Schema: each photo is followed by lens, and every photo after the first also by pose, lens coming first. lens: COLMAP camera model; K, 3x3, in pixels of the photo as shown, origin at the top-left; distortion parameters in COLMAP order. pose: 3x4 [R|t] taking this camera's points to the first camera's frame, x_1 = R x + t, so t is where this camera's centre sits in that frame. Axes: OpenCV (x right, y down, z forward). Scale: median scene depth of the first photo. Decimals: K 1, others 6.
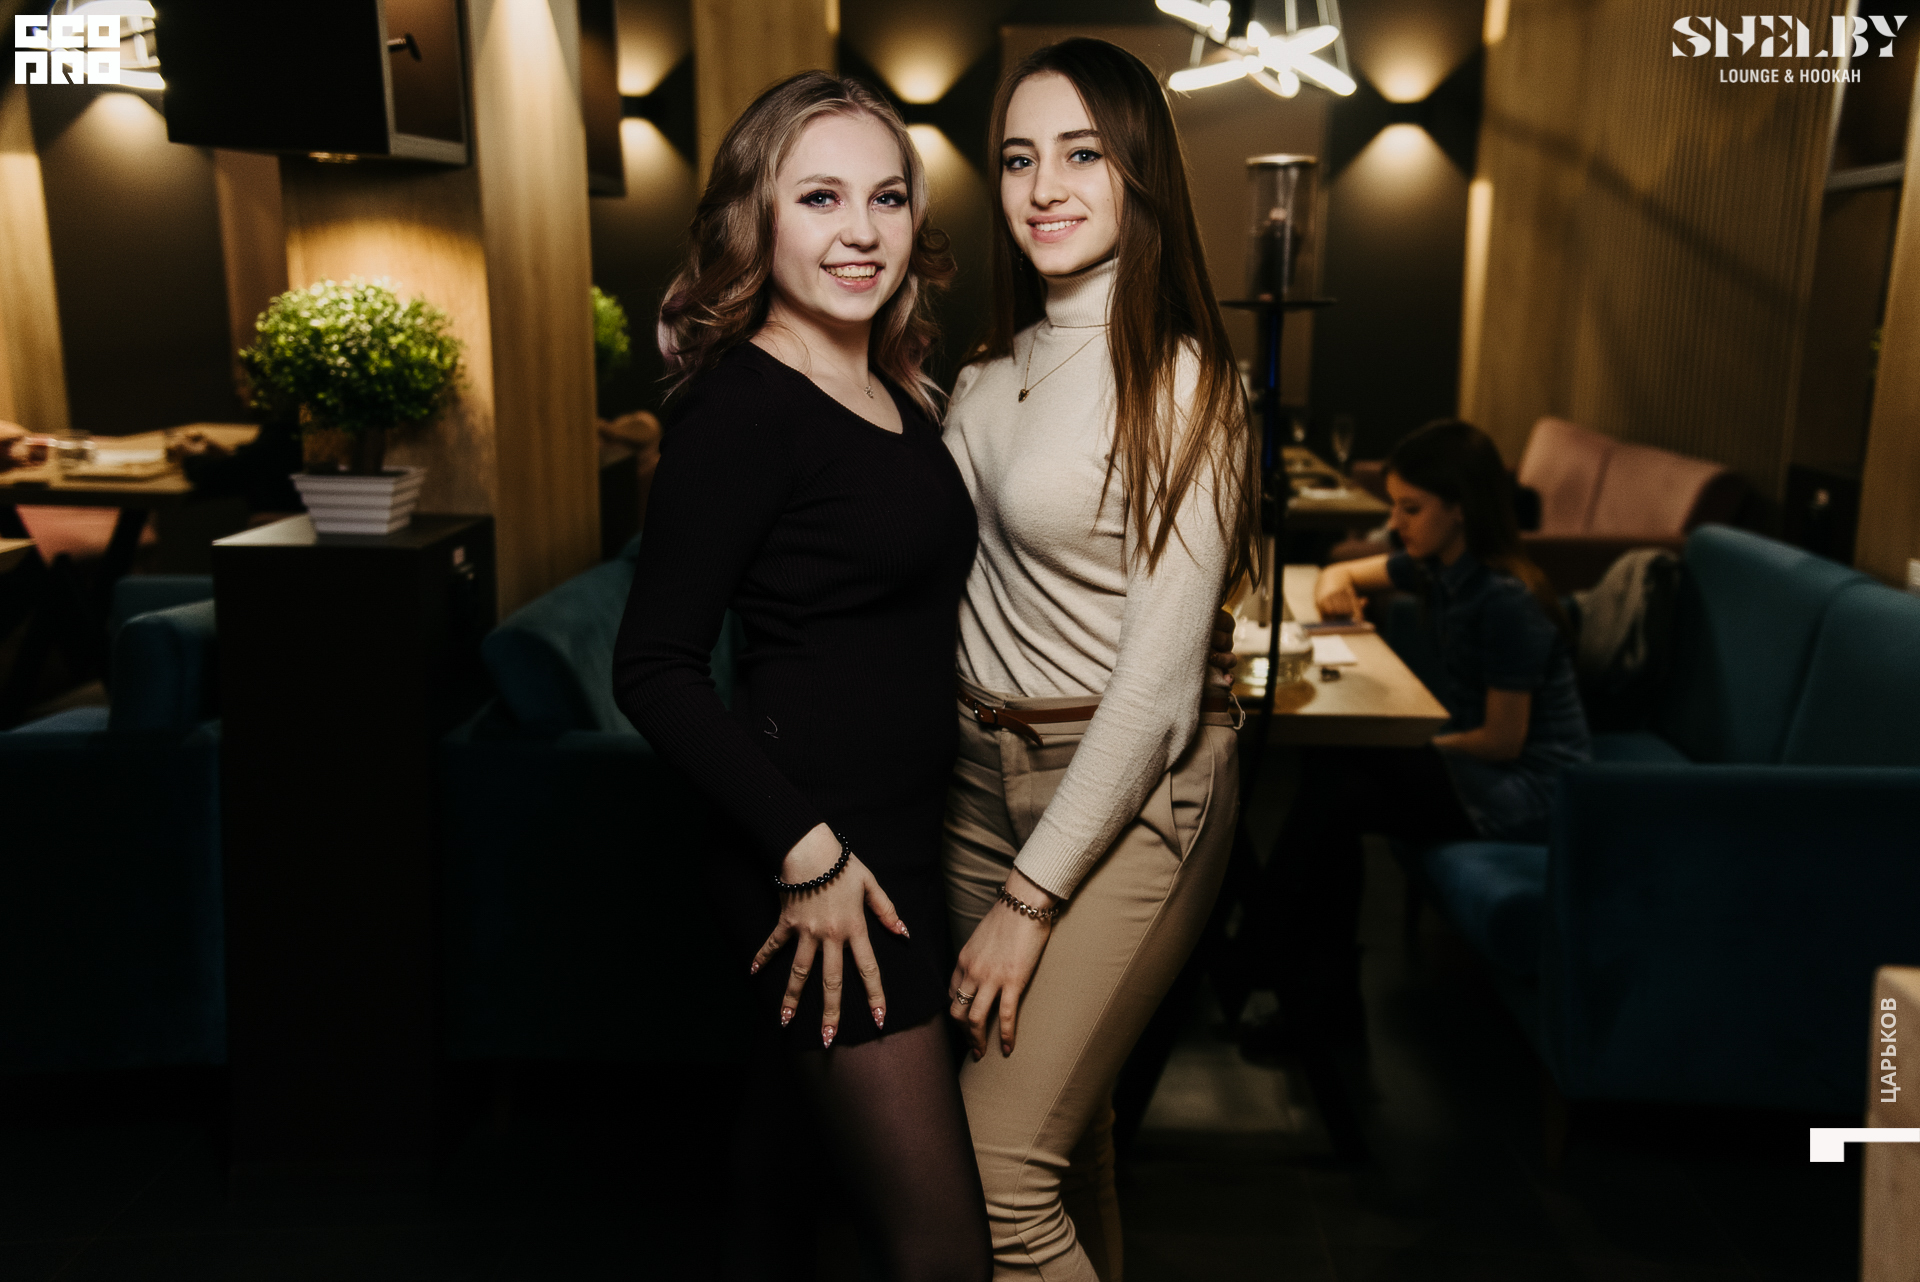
lens RADIAL K [[1835.3, 0, 994.2], [0, 1835.3, 602.3], [0, 0, 1]] dist [0.195085, 0.273673]
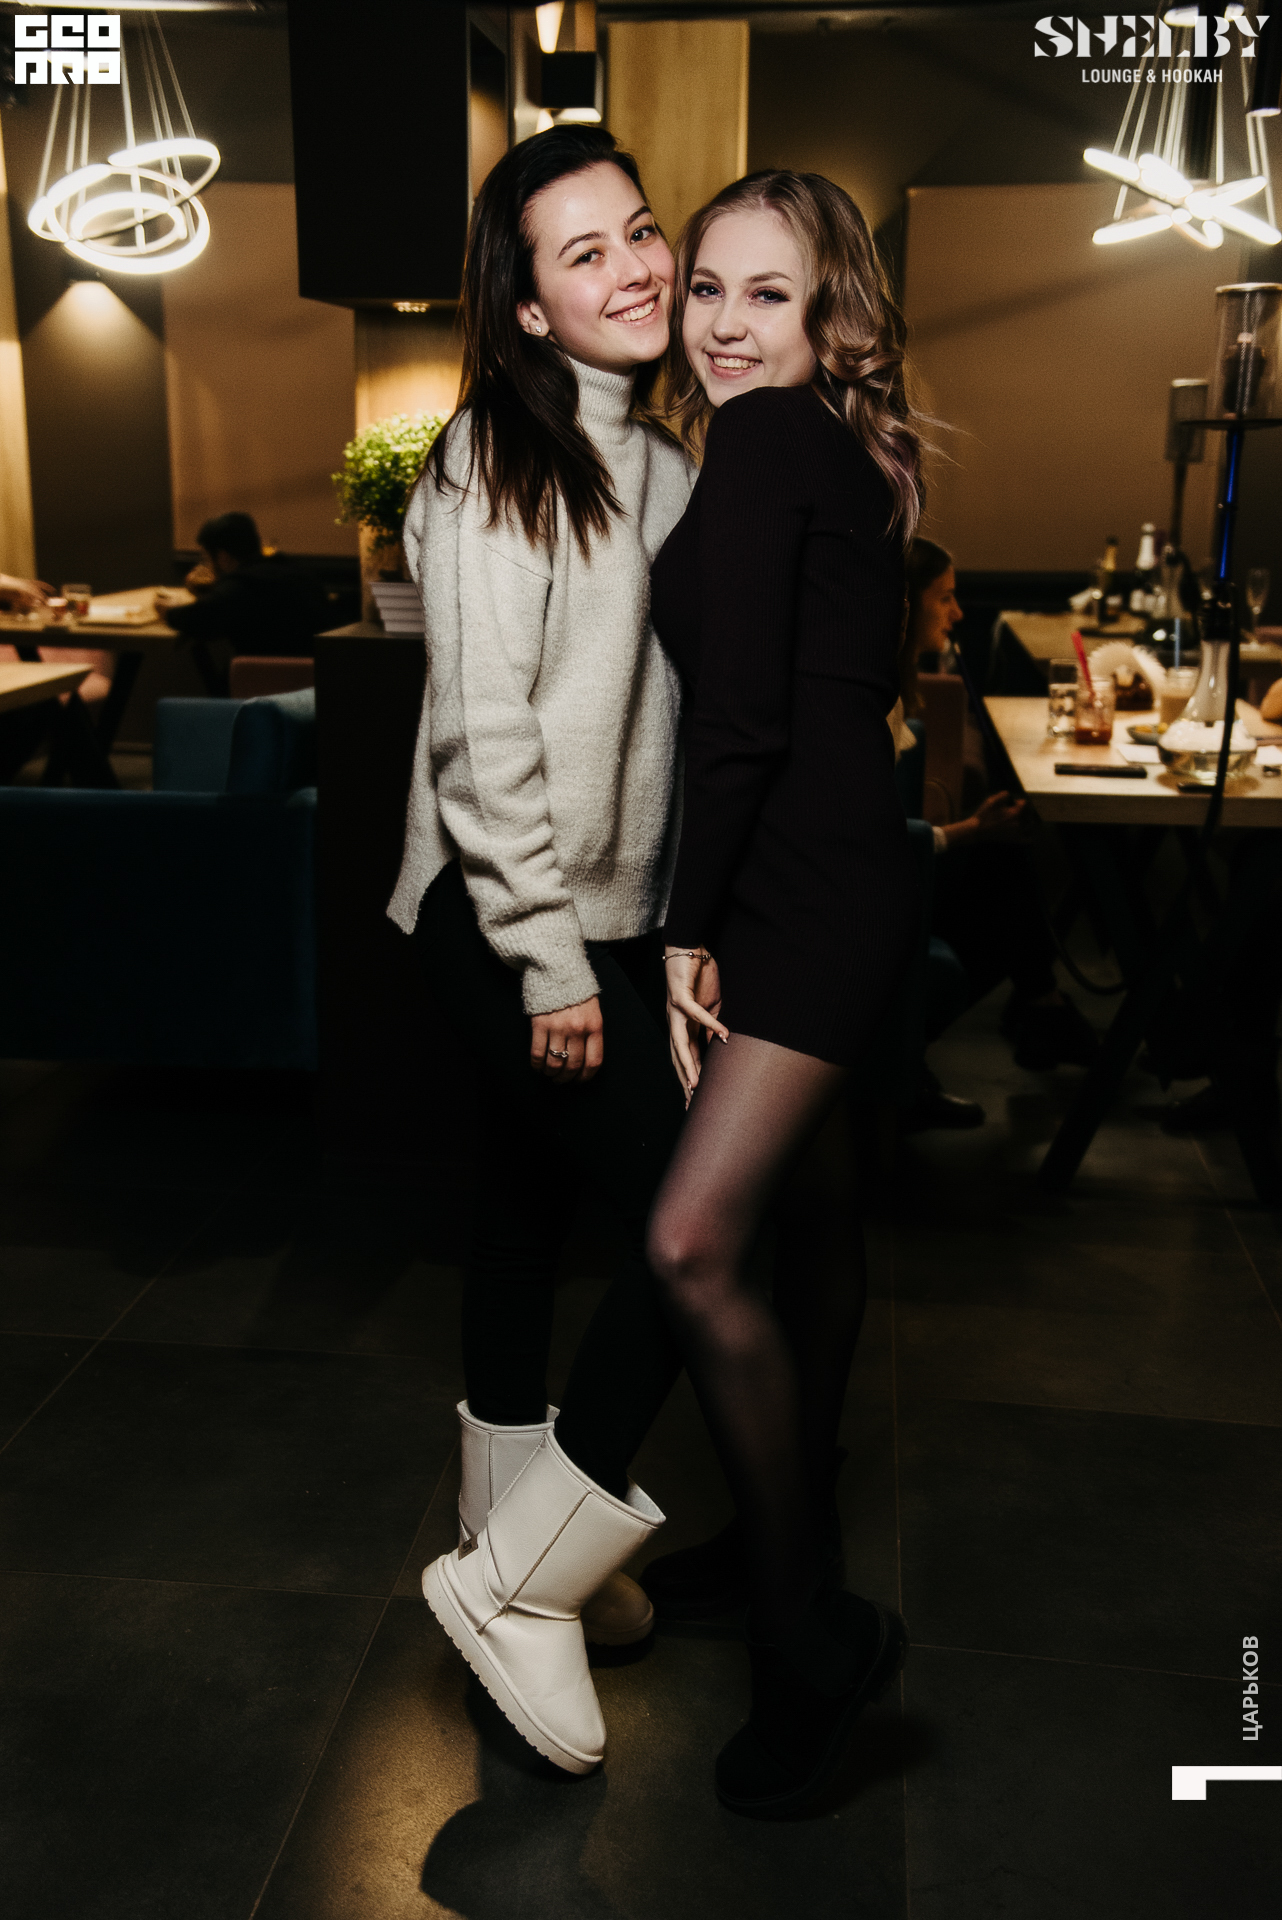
lens RADIAL K [[1914.7, 0, 646.7], [0, 1914.7, 907.2], [0, 0, 1]] dist [0.160209, 0.005918]
pose [[0.995588, 0.022974, -0.090979, -0.080313], [-0.018615, 0.998651, 0.048472, 0.071588], [0.091970, -0.046564, 0.994672, -0.185200]]
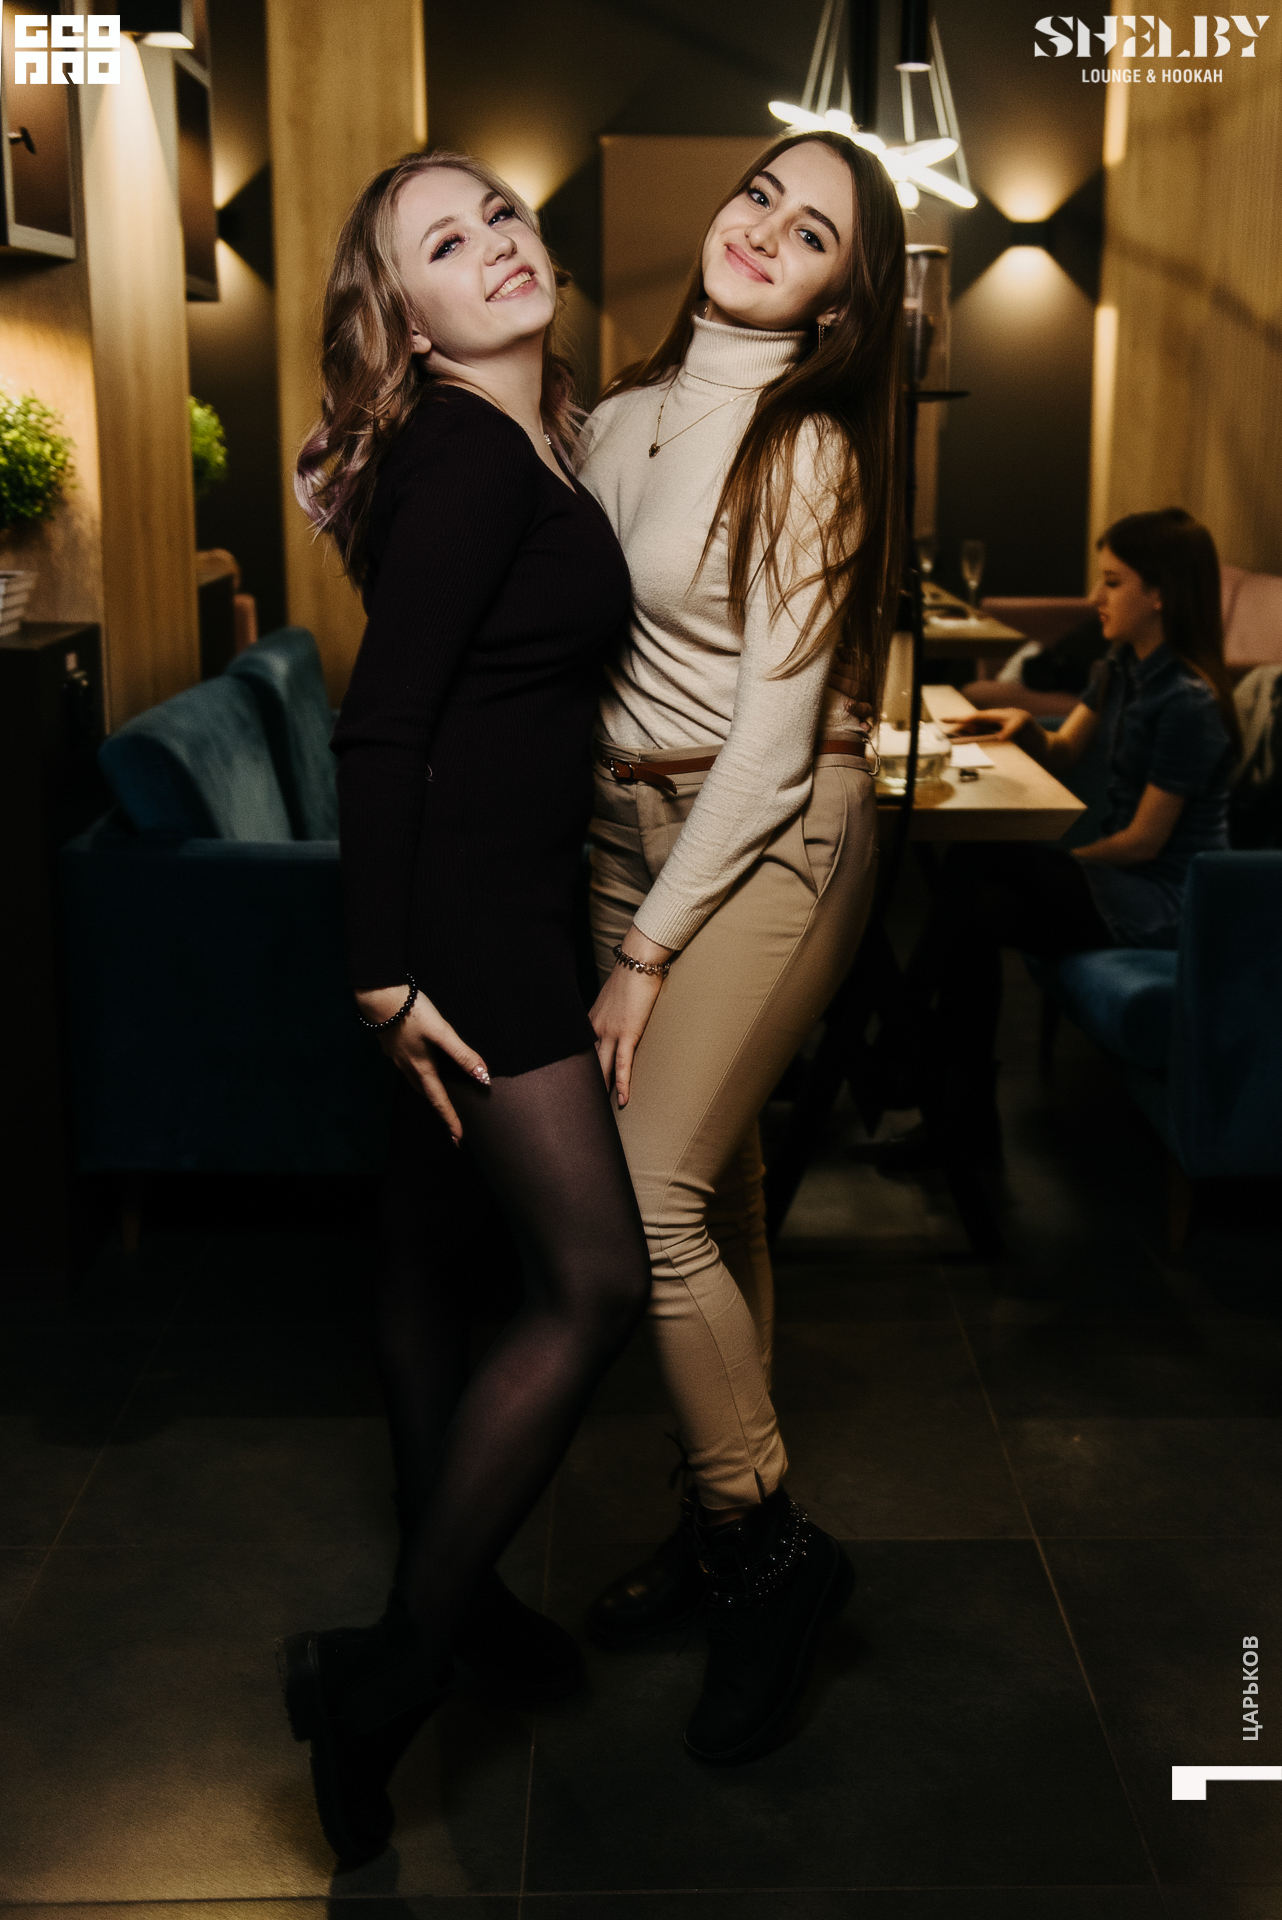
lens RADIAL K [[2040.0, 0, 709.9], [0, 2040.0, 842.2], [0, 0, 1]] dist [0.022407, 0.006772]
pose [[0.998097, -0.014696, 0.059885, -0.021465], [0.013060, 0.999533, 0.027616, 0.043432], [-0.060263, -0.026781, 0.997823, -0.077962]]
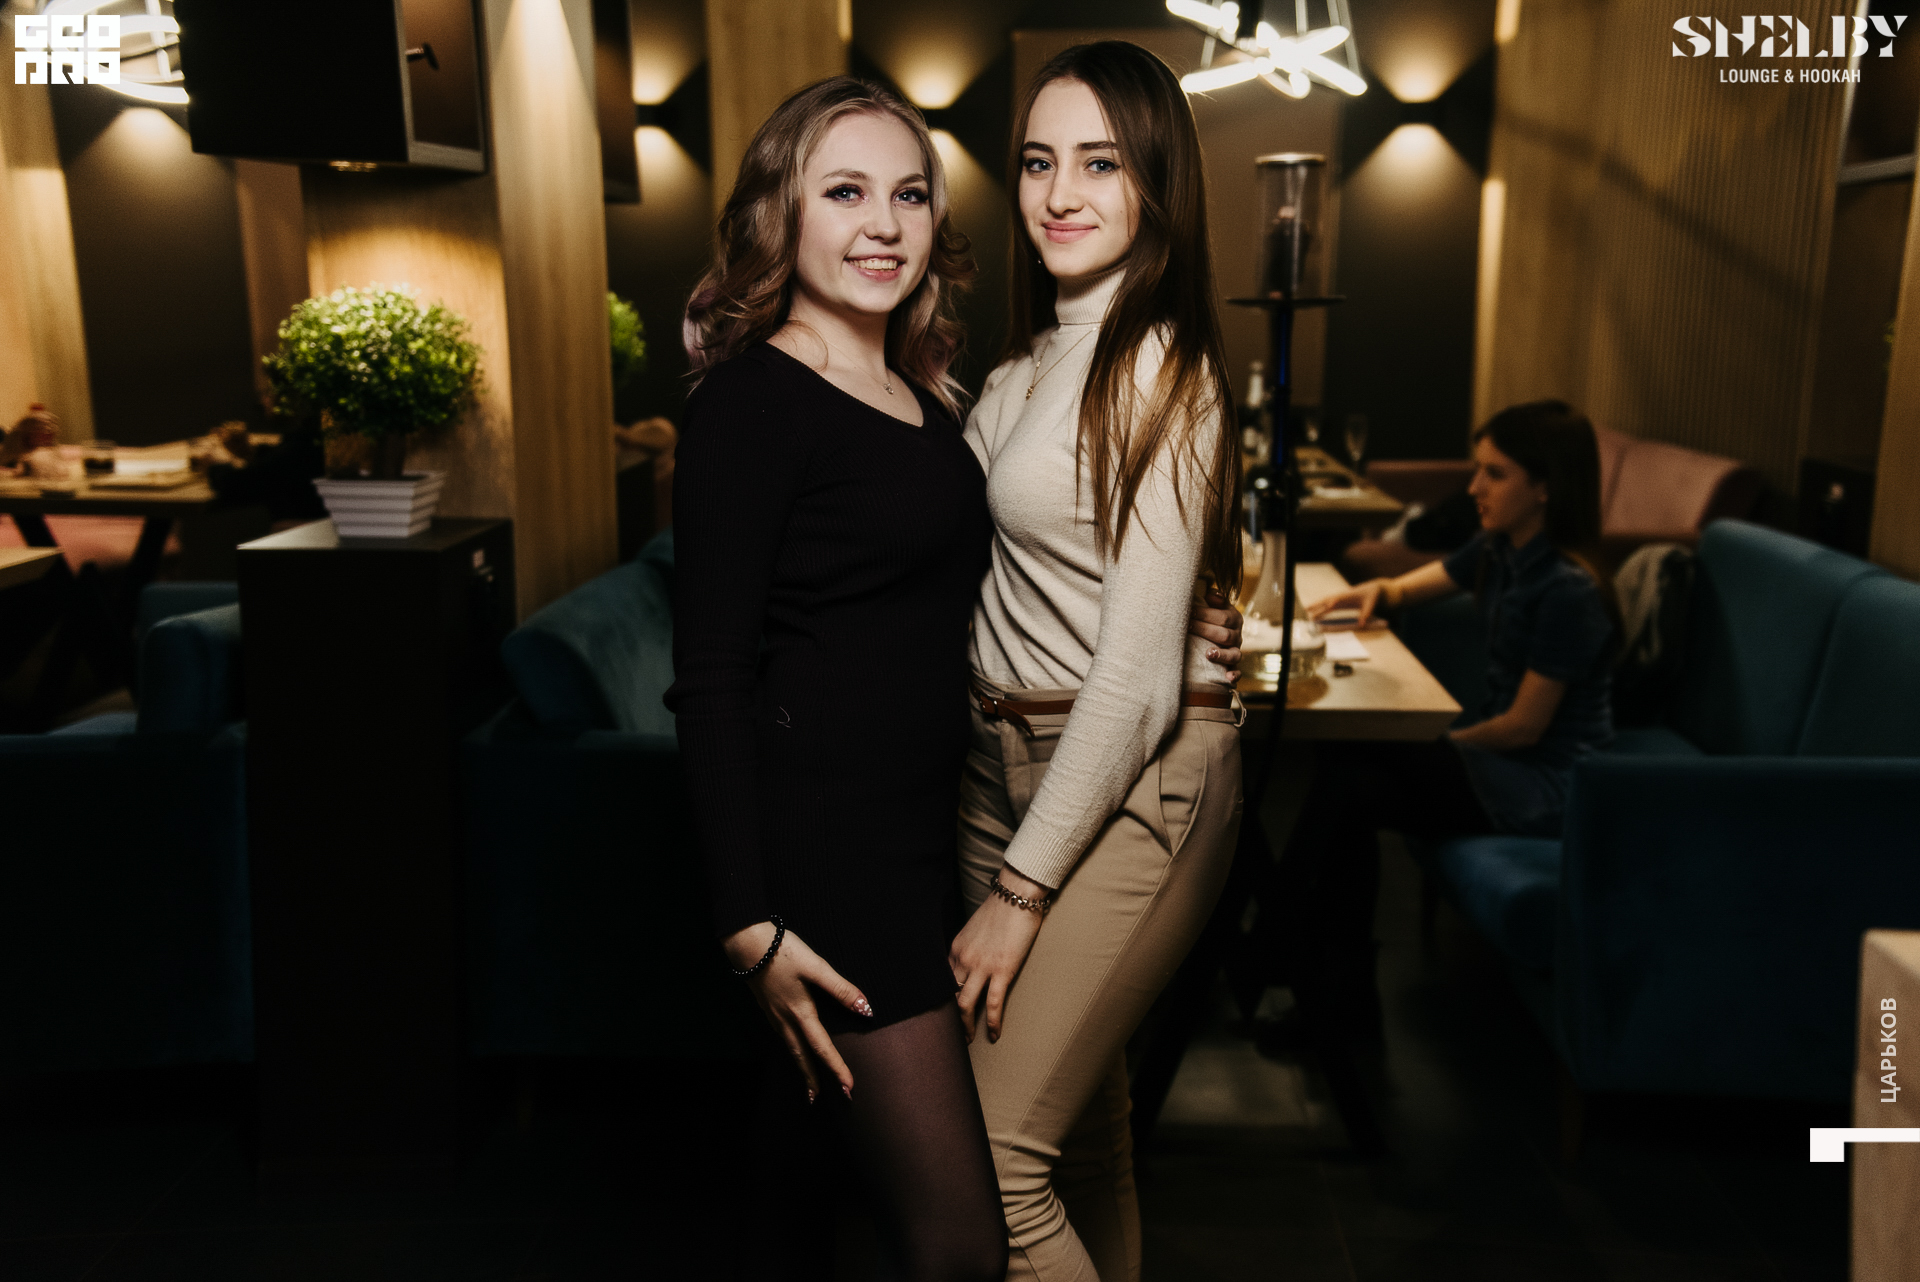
lens RADIAL K [[1835.3, 0, 994.2], [0, 1835.3, 602.3], [0, 0, 1]] dist [0.195085, 0.273673]
pose [[0.999930, -0.007499, -0.009099, 0.001653], [0.007473, 0.999968, -0.002907, 0.003903], [0.009120, 0.002839, 0.999954, -0.007424]]
